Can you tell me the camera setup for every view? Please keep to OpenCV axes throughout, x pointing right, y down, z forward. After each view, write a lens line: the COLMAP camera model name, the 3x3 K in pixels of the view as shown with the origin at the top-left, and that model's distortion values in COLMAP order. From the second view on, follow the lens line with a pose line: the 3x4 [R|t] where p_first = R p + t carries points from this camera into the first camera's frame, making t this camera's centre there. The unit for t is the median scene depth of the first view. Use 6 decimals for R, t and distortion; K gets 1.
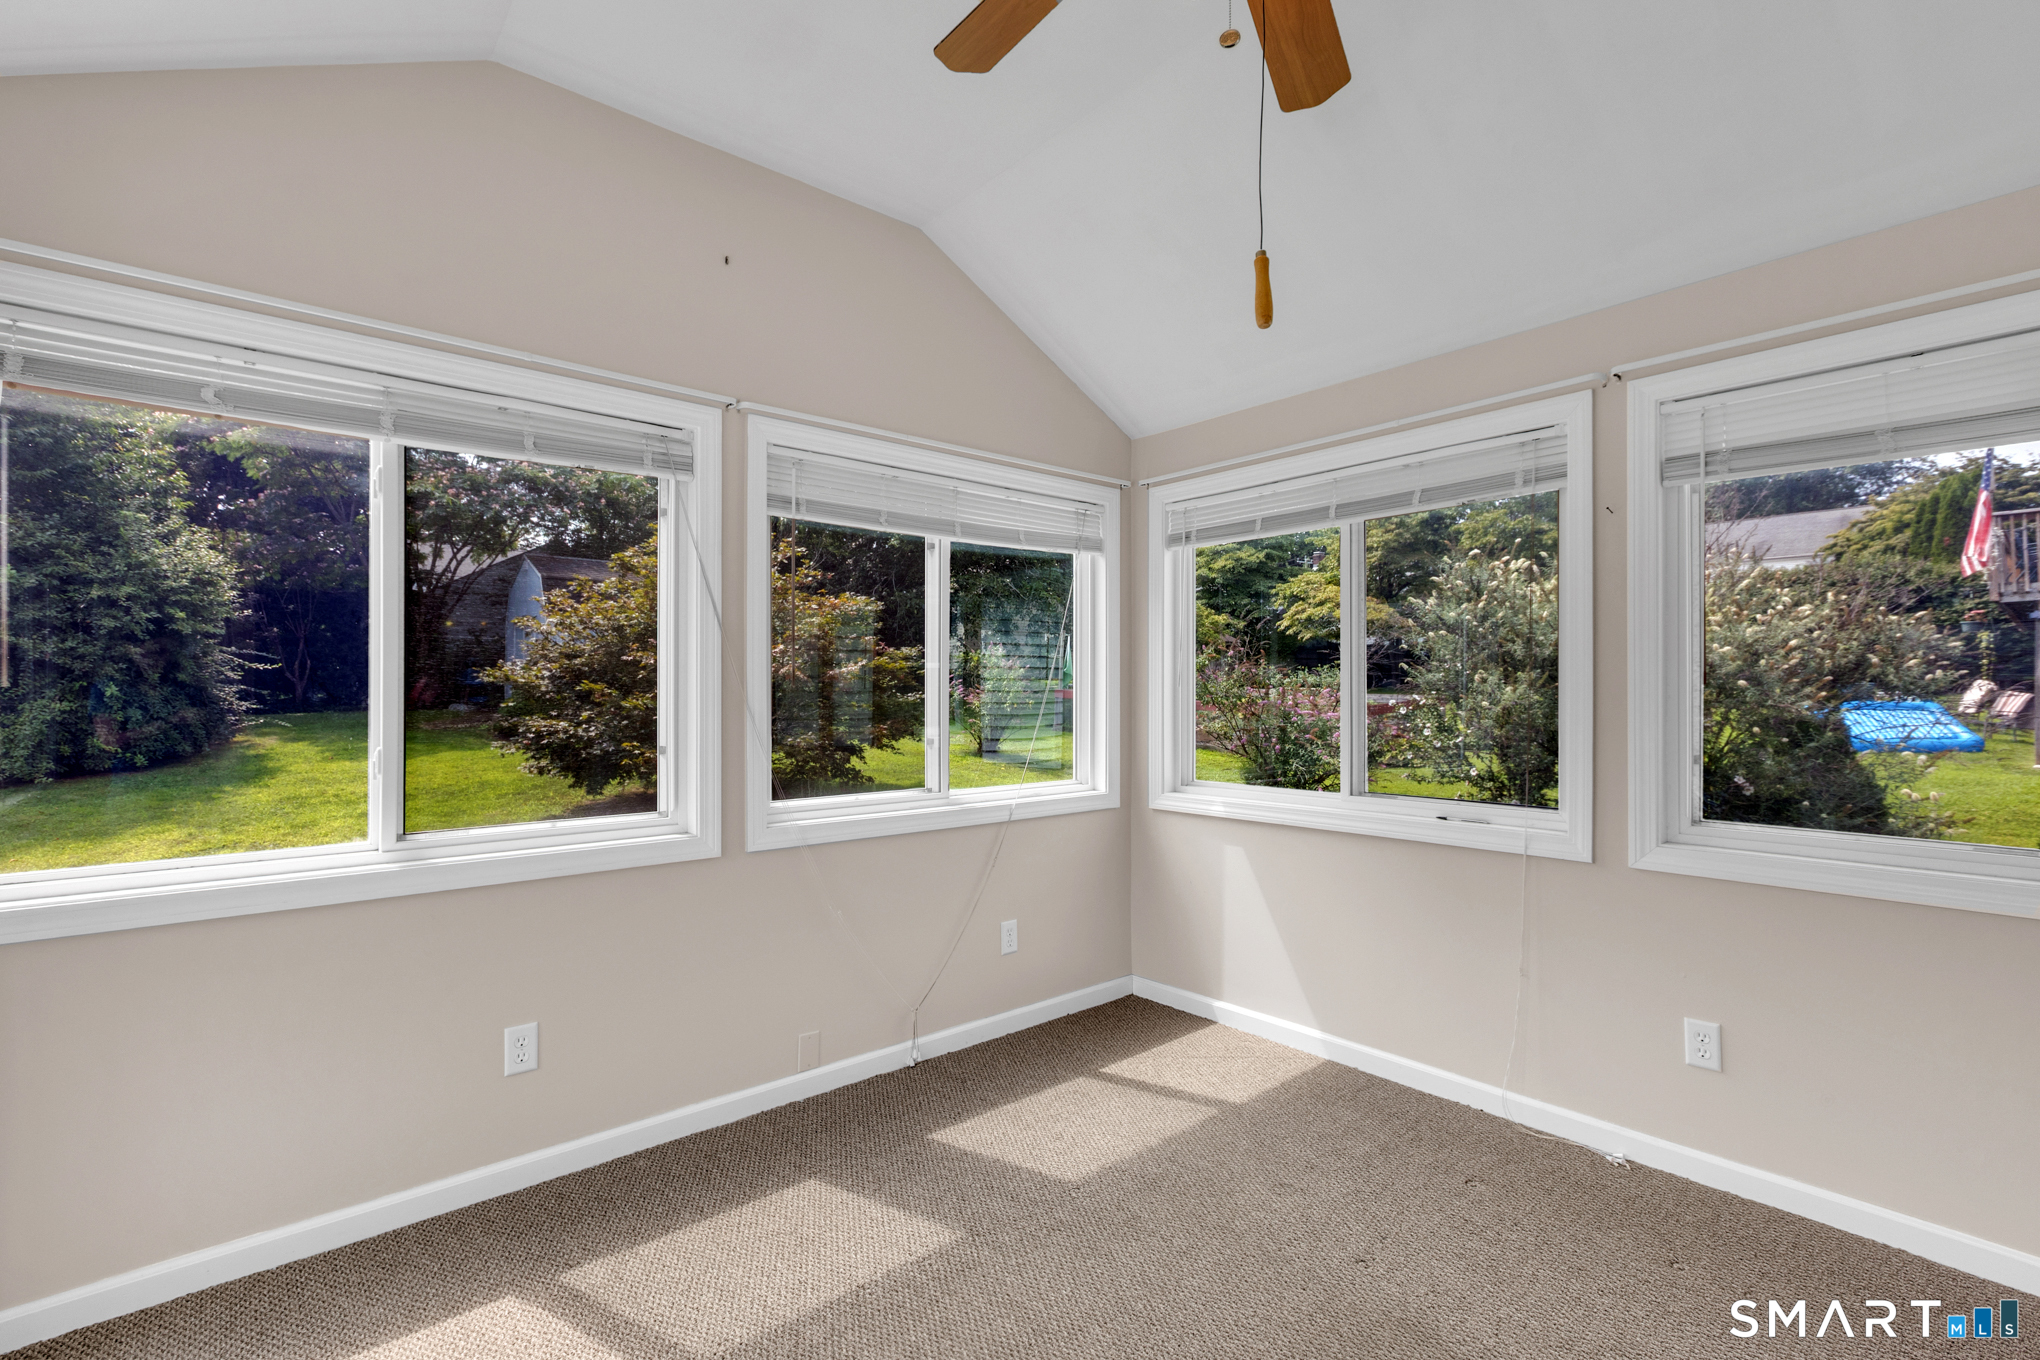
lens RADIAL K [[921.0, 0, 1014.2], [0, 921.0, 683.6], [0, 0, 1]] dist [0.000638, -0.000343]
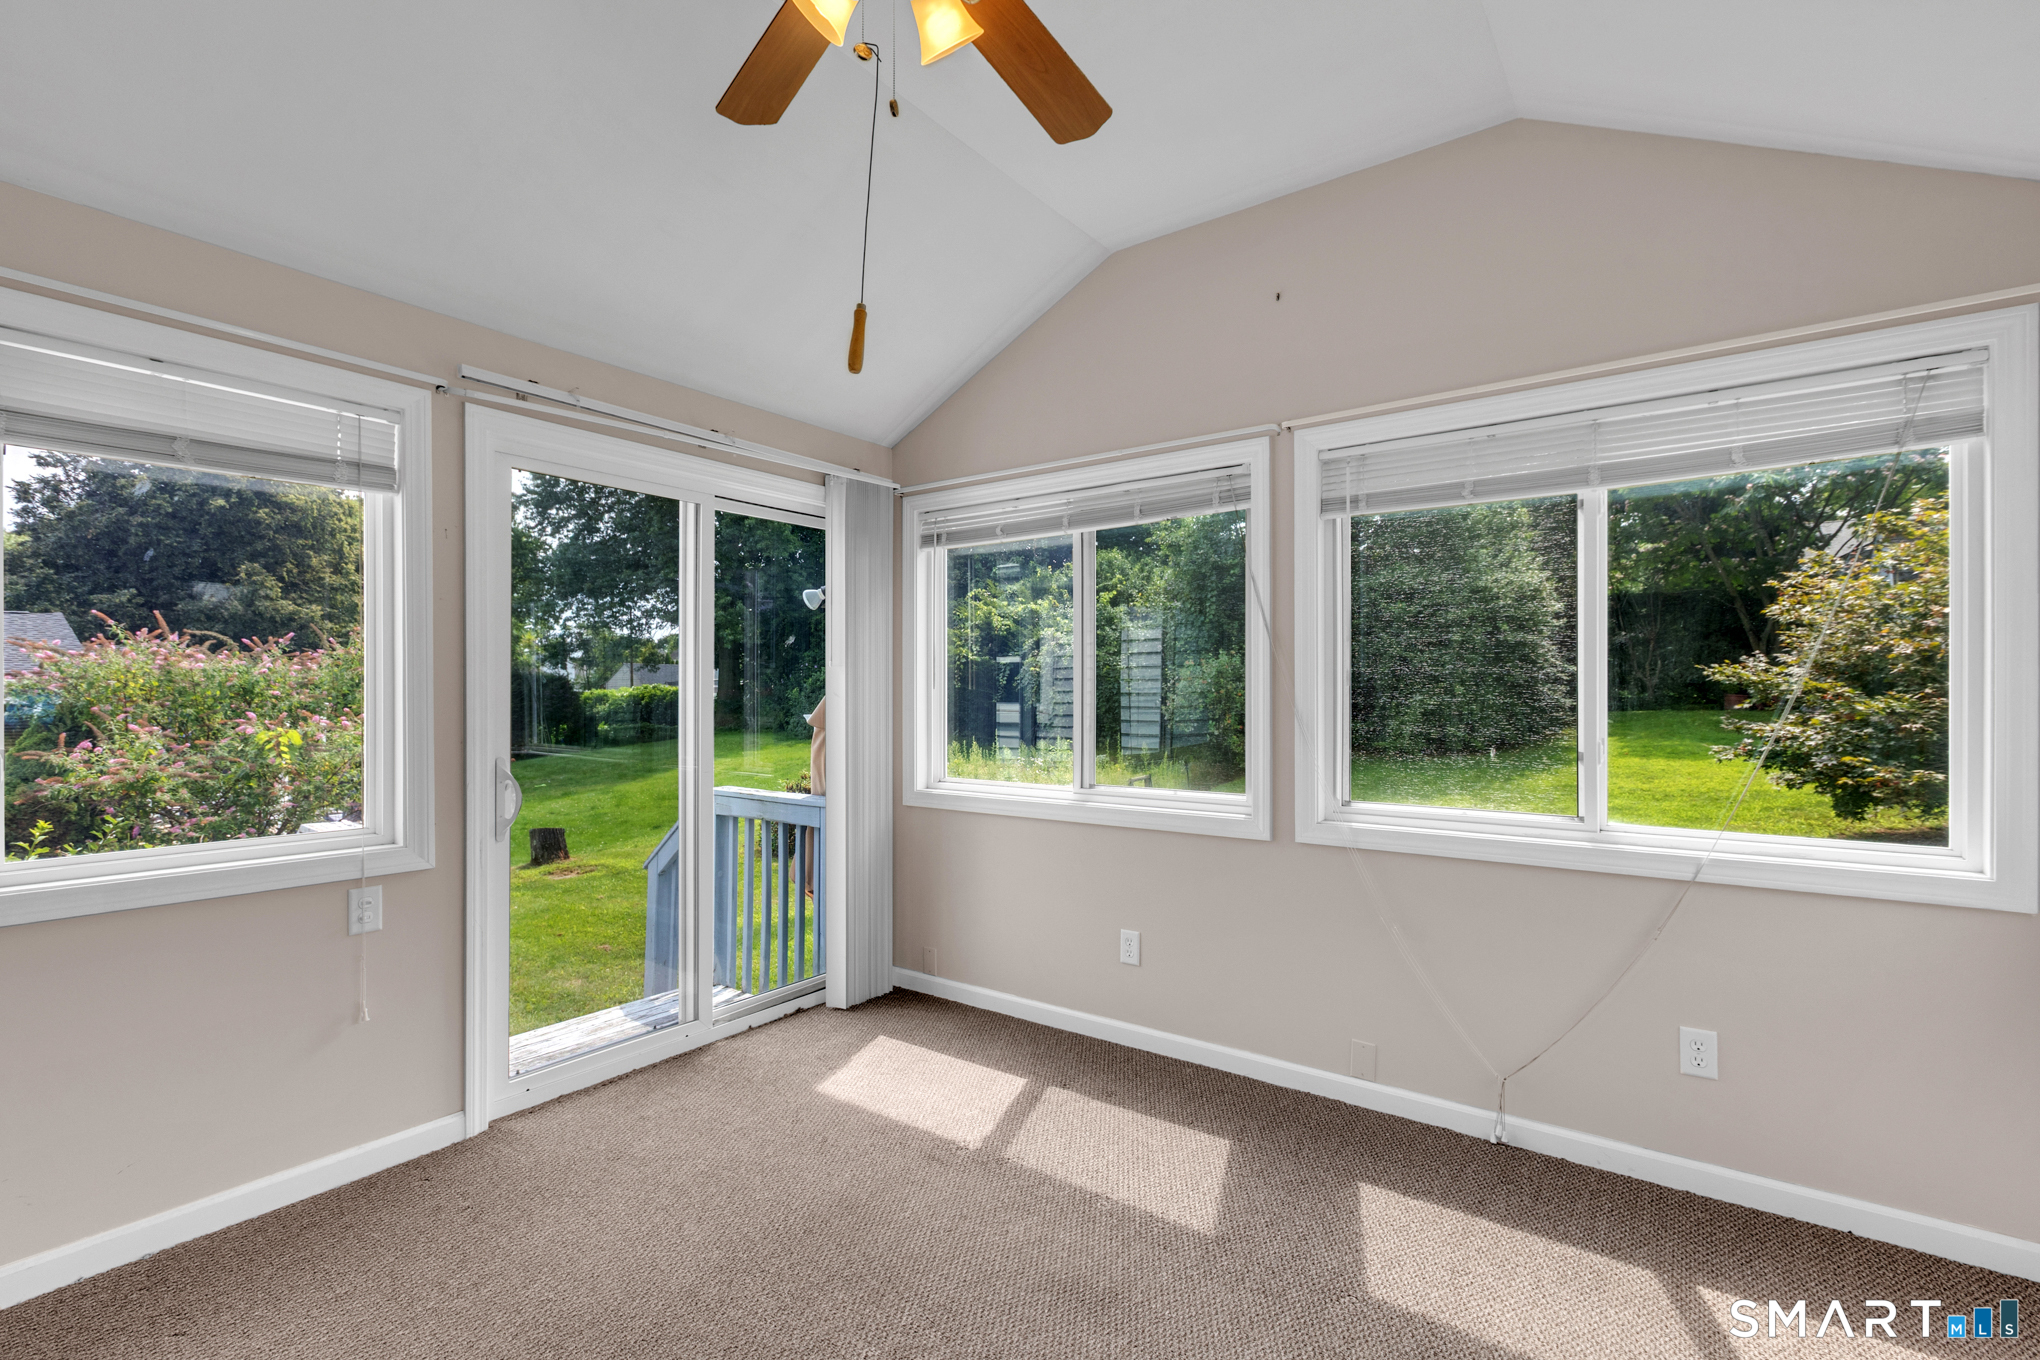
lens RADIAL K [[925.3, 0, 1014.2], [0, 925.3, 689.1], [0, 0, 1]] dist [0.004257, 0.000149]
pose [[0.225089, -0.001398, -0.974337, 0.558232], [0.007994, 0.999968, 0.000412, 0.002061], [0.974305, -0.007882, 0.225093, 0.362049]]
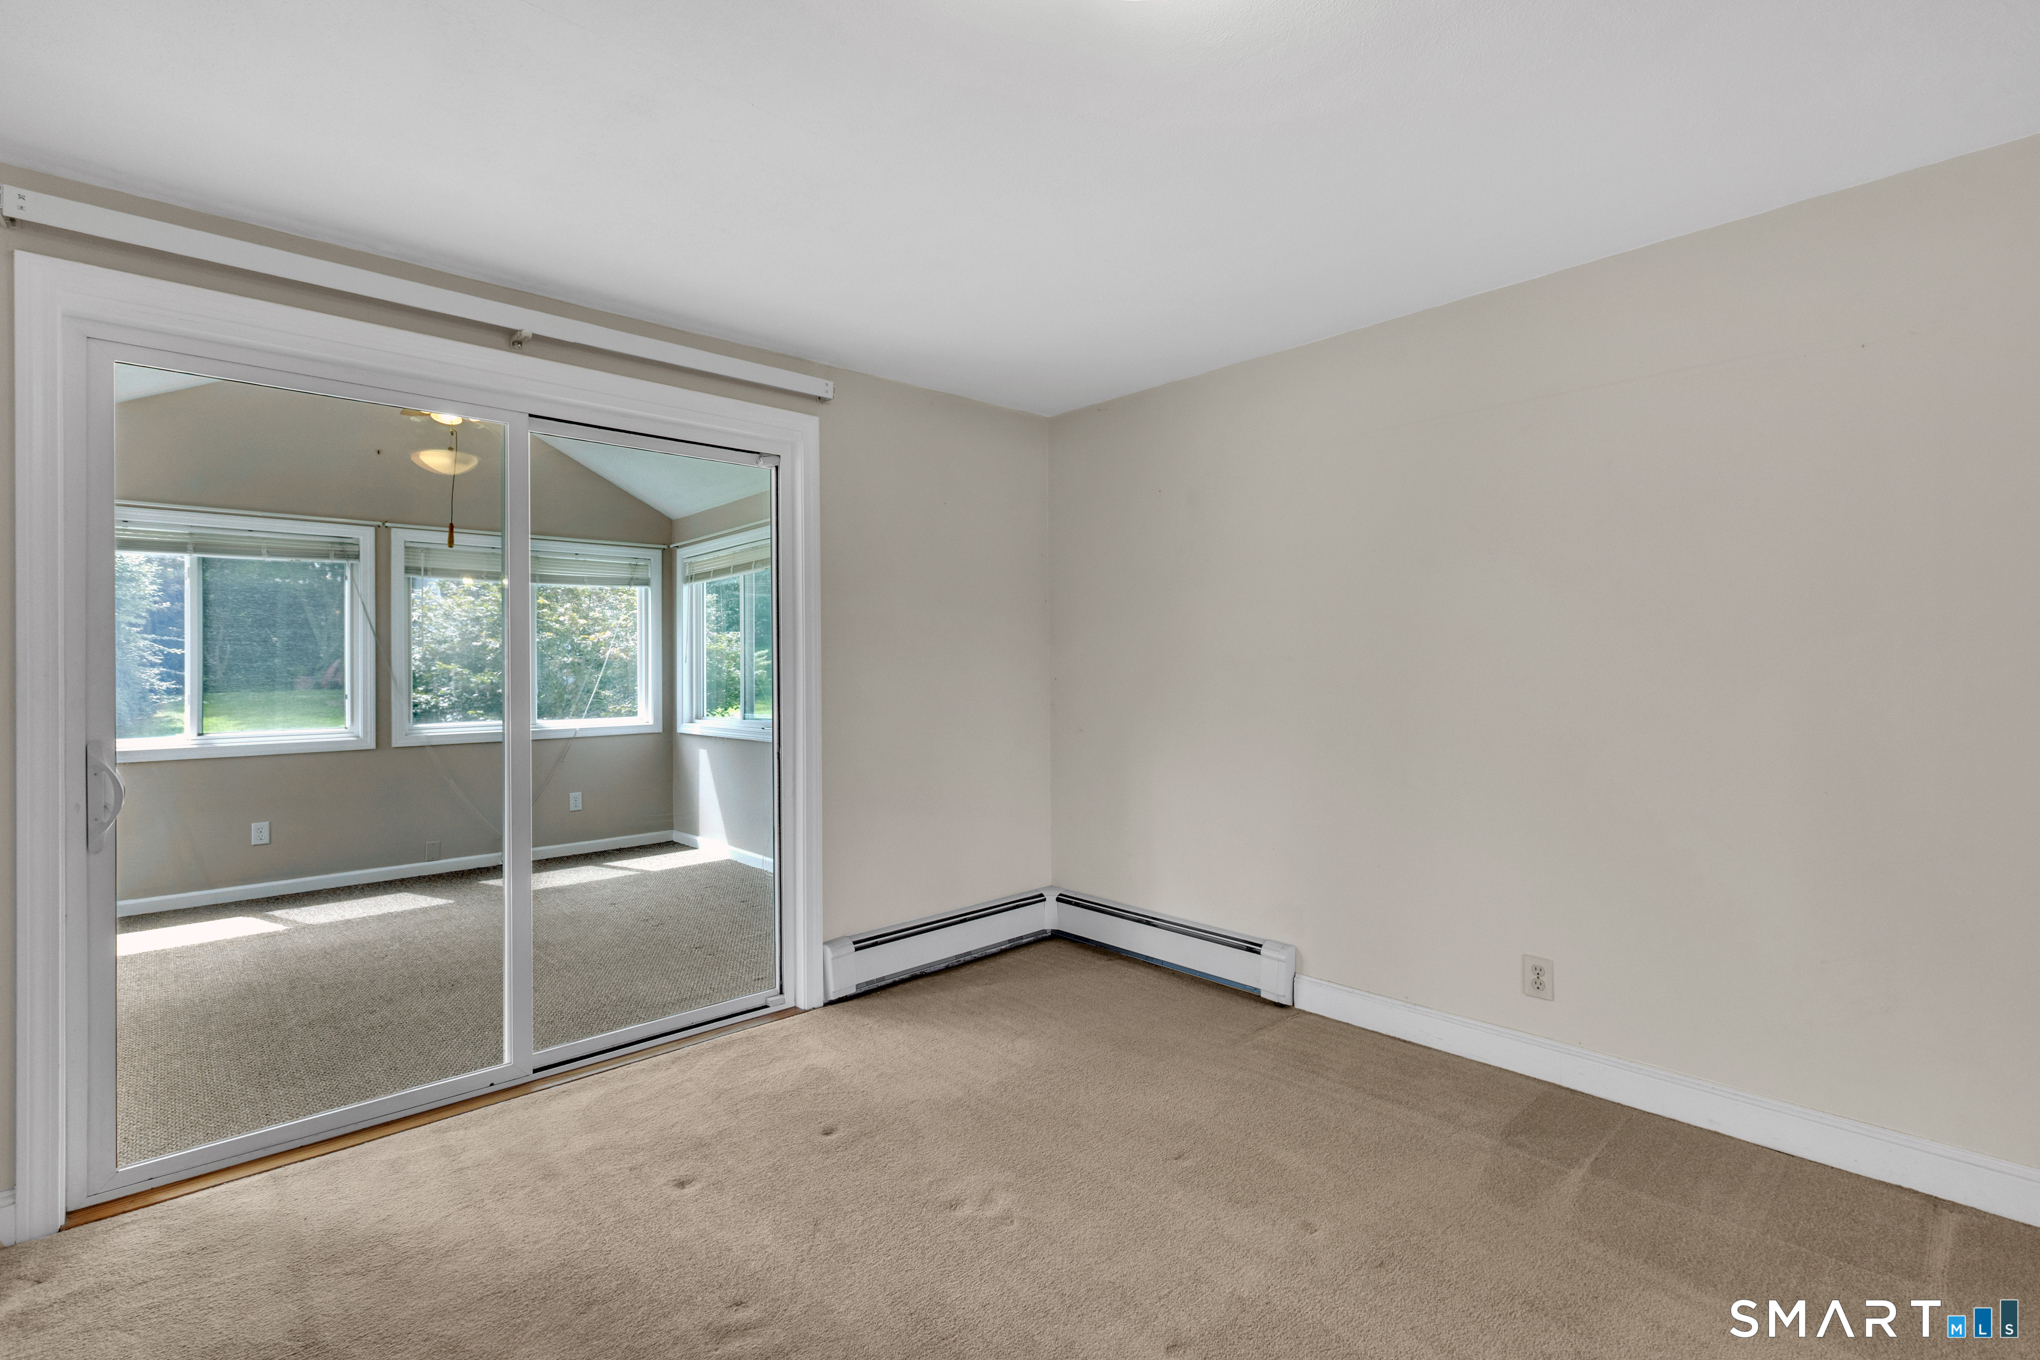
lens RADIAL K [[917.6, 0, 1020.5], [0, 917.6, 659.8], [0, 0, 1]] dist [0.000928, -0.000243]
pose [[0.998950, -0.007557, 0.045188, 0.804574], [0.007620, 0.999970, -0.001238, 0.004855], [-0.045177, 0.001581, 0.998978, -0.861102]]
